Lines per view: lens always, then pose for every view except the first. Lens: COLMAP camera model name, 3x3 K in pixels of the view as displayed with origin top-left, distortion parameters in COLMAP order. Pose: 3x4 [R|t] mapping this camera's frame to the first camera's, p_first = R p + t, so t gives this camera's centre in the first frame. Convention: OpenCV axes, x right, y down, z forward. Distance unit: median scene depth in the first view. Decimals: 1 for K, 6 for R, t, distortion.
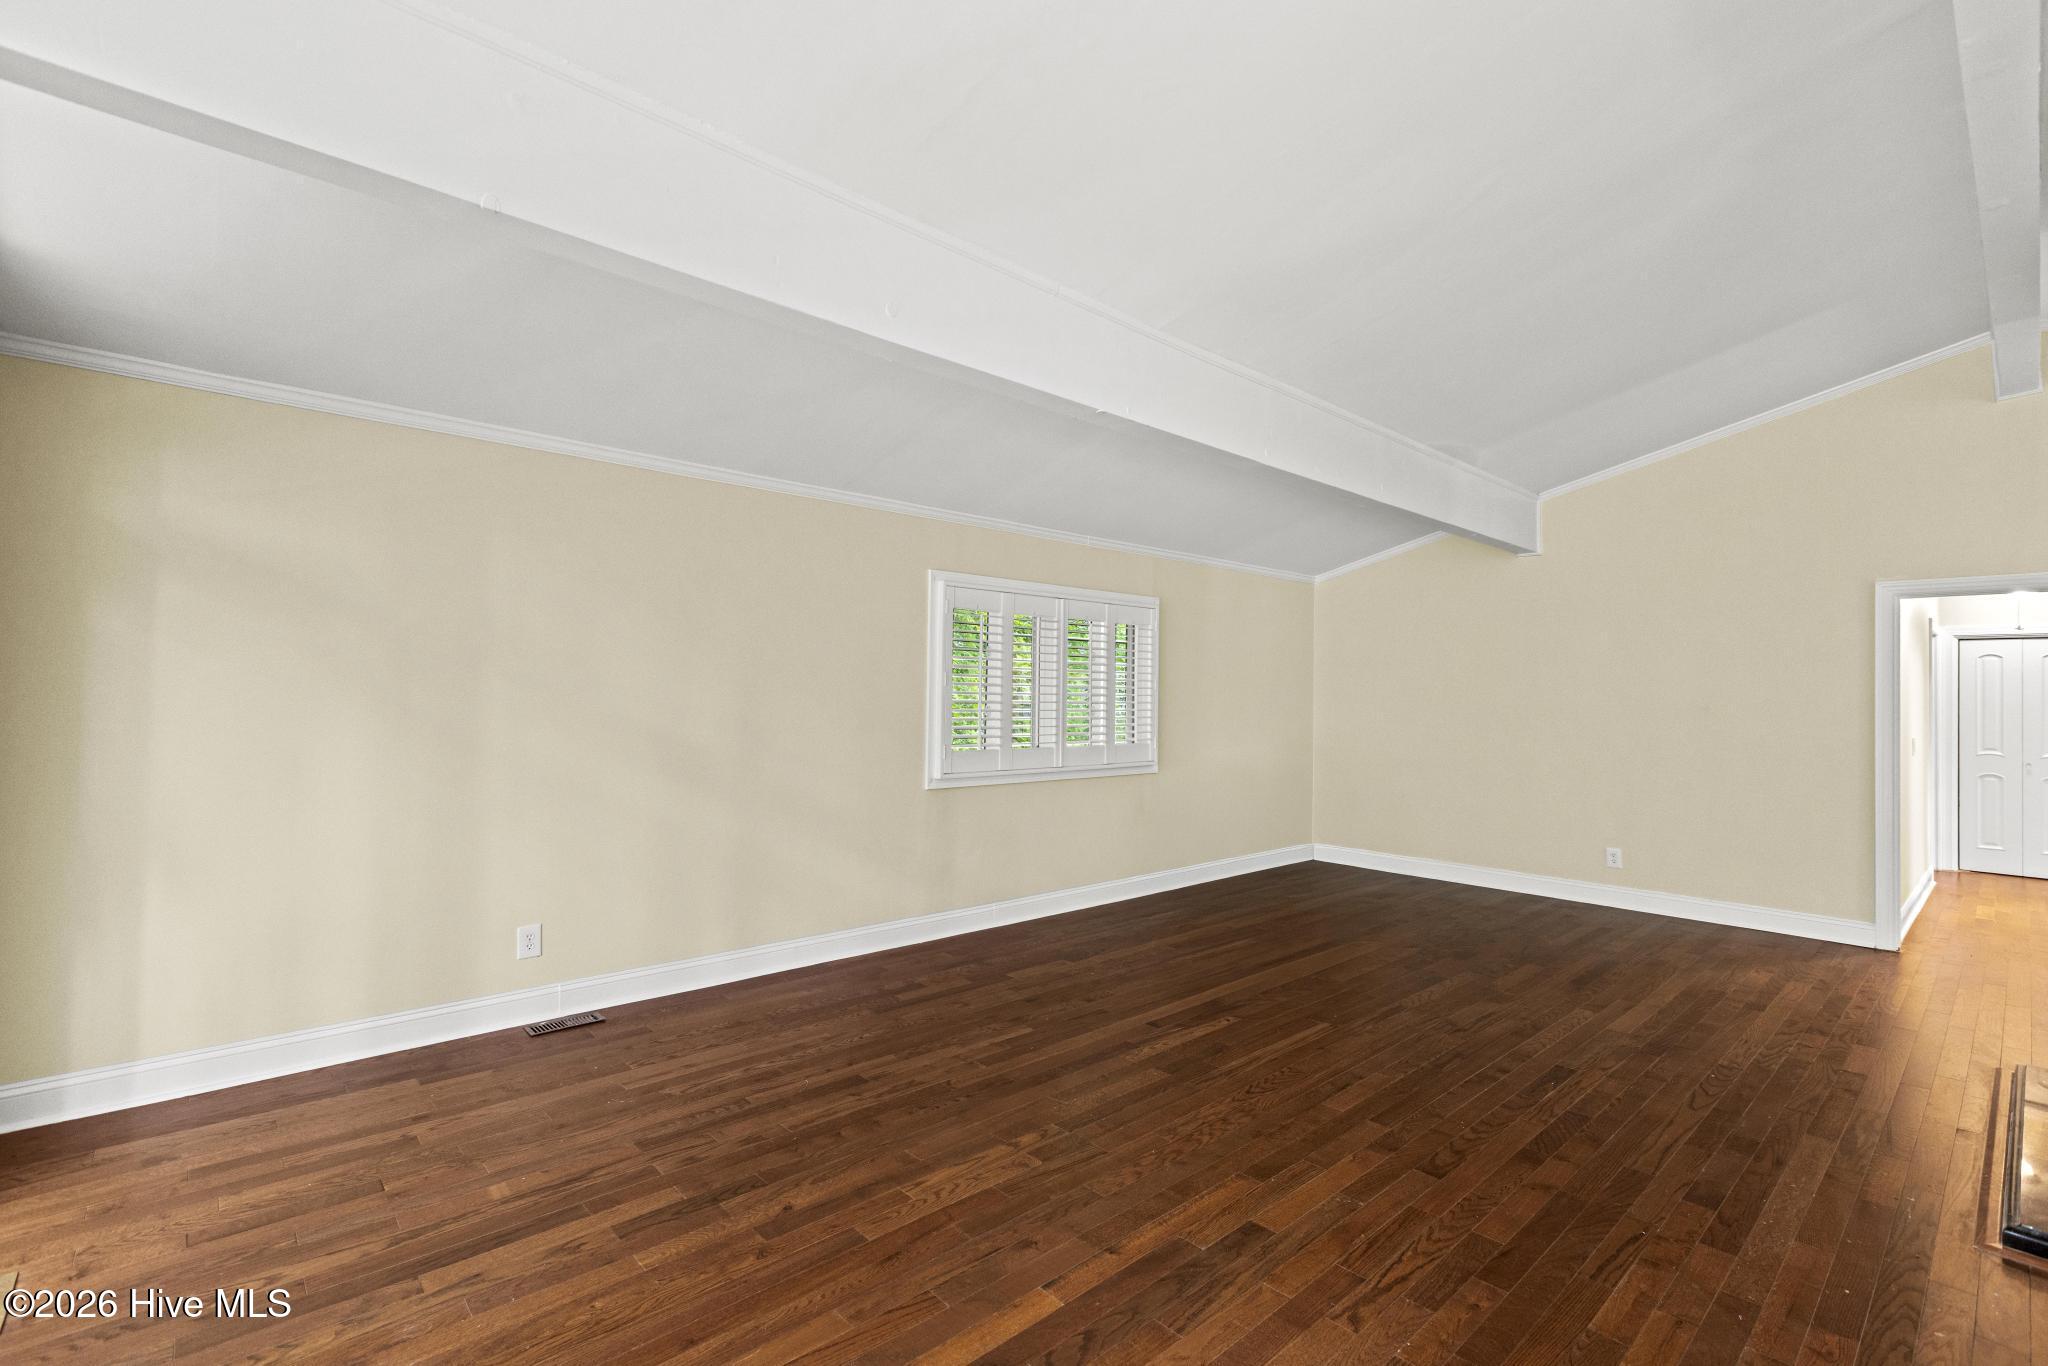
lens RADIAL K [[917.3, 0, 1022.6], [0, 917.3, 686.3], [0, 0, 1]] dist [0.002558, -0.000174]
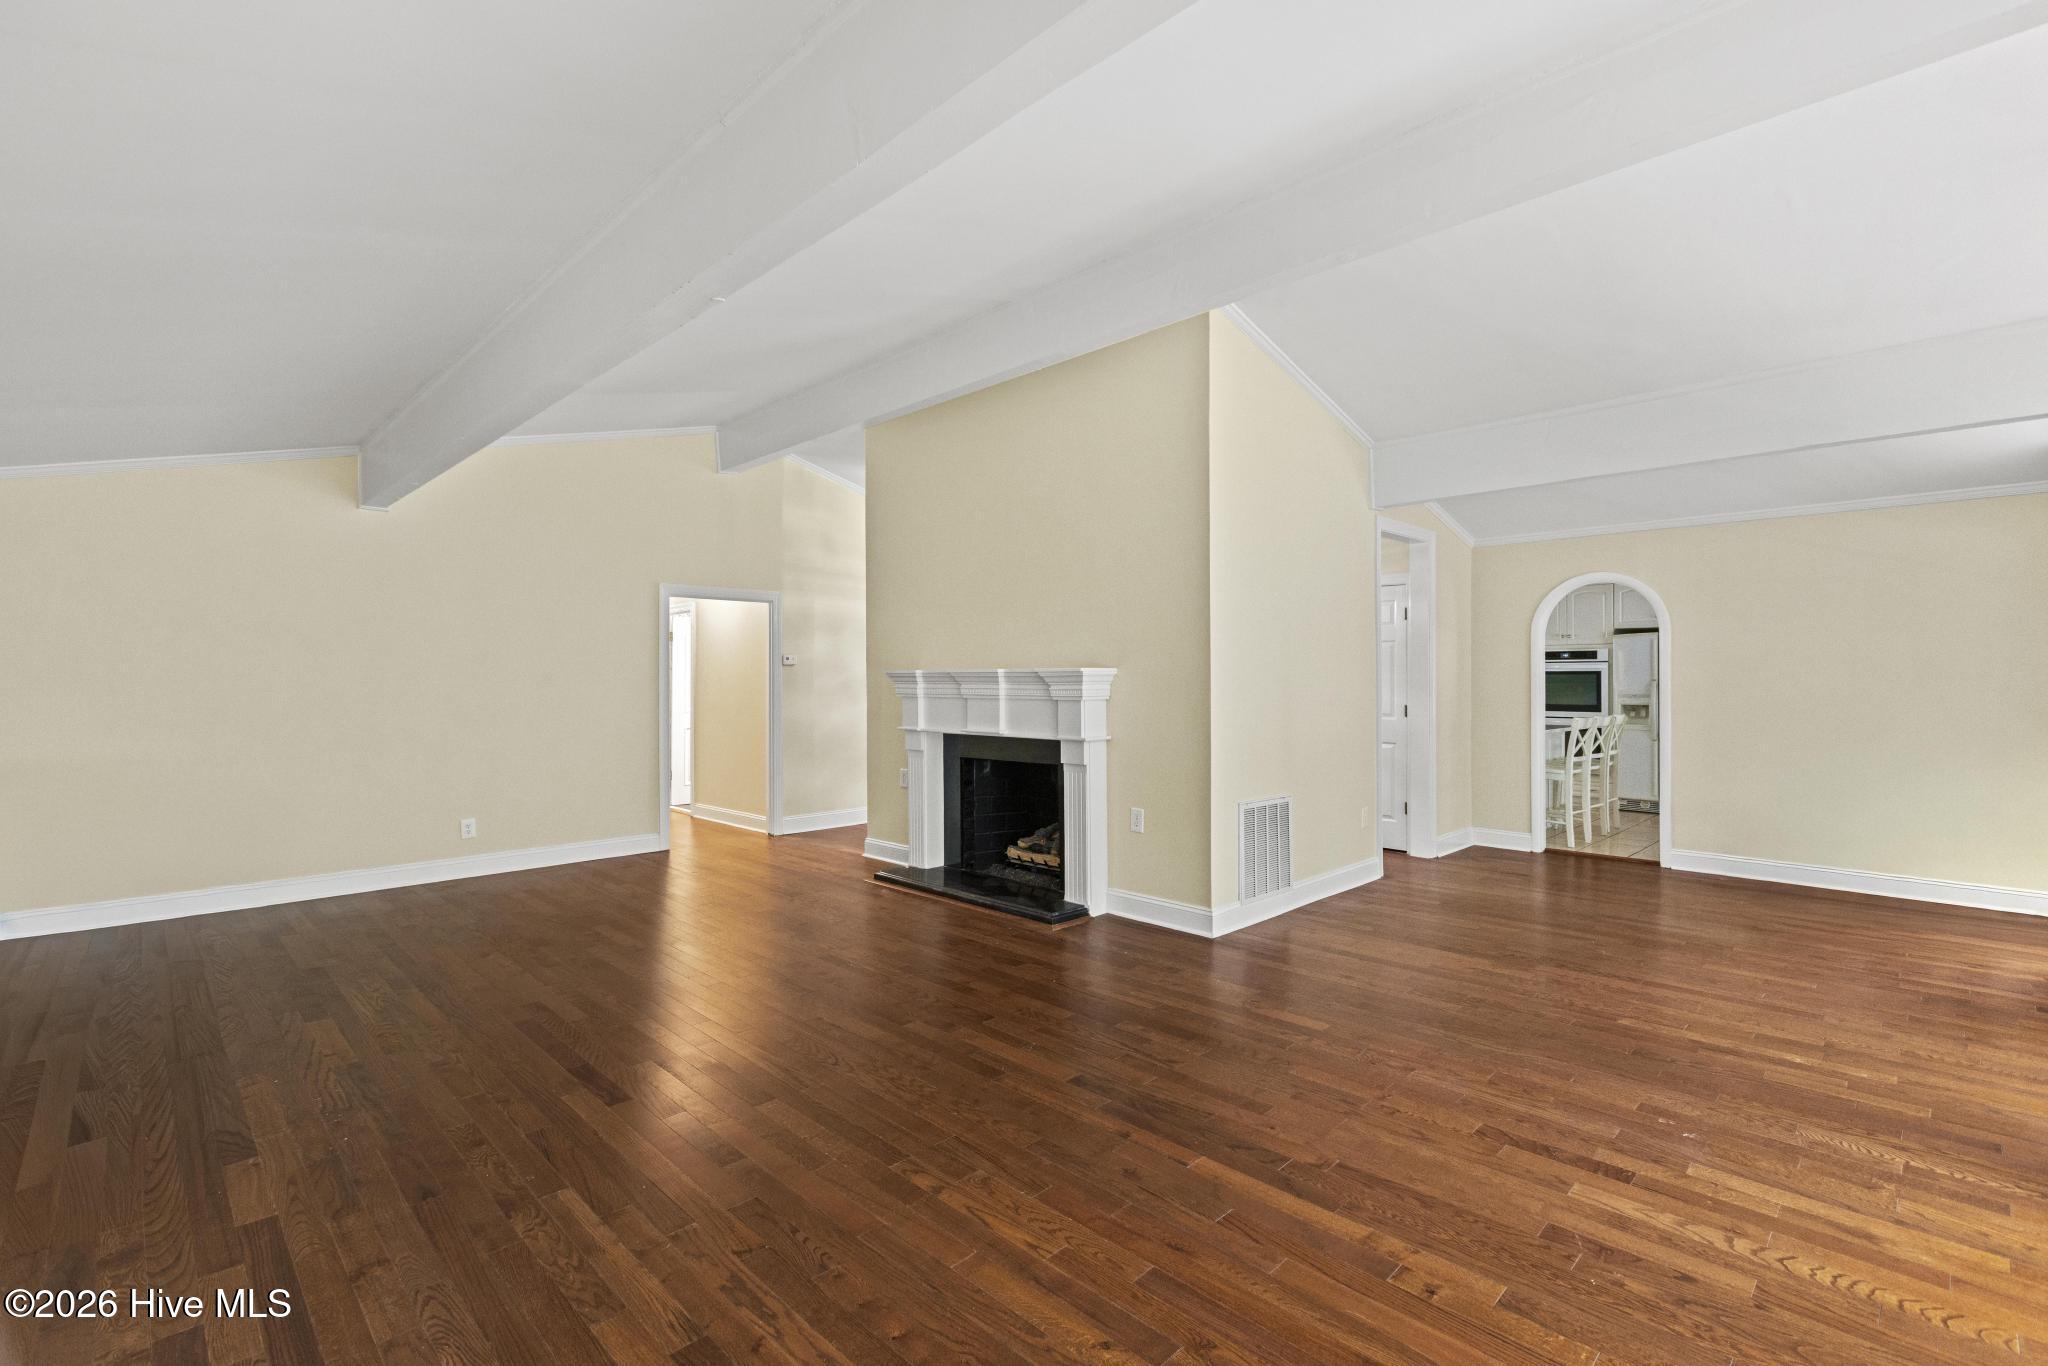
lens RADIAL K [[917.3, 0, 1025.4], [0, 917.3, 677.4], [0, 0, 1]] dist [0.002558, -0.000174]
pose [[-0.043603, -0.014987, 0.998937, -0.880520], [-0.009447, 0.999849, 0.014588, -0.002713], [-0.999004, -0.008801, -0.043738, 0.958630]]
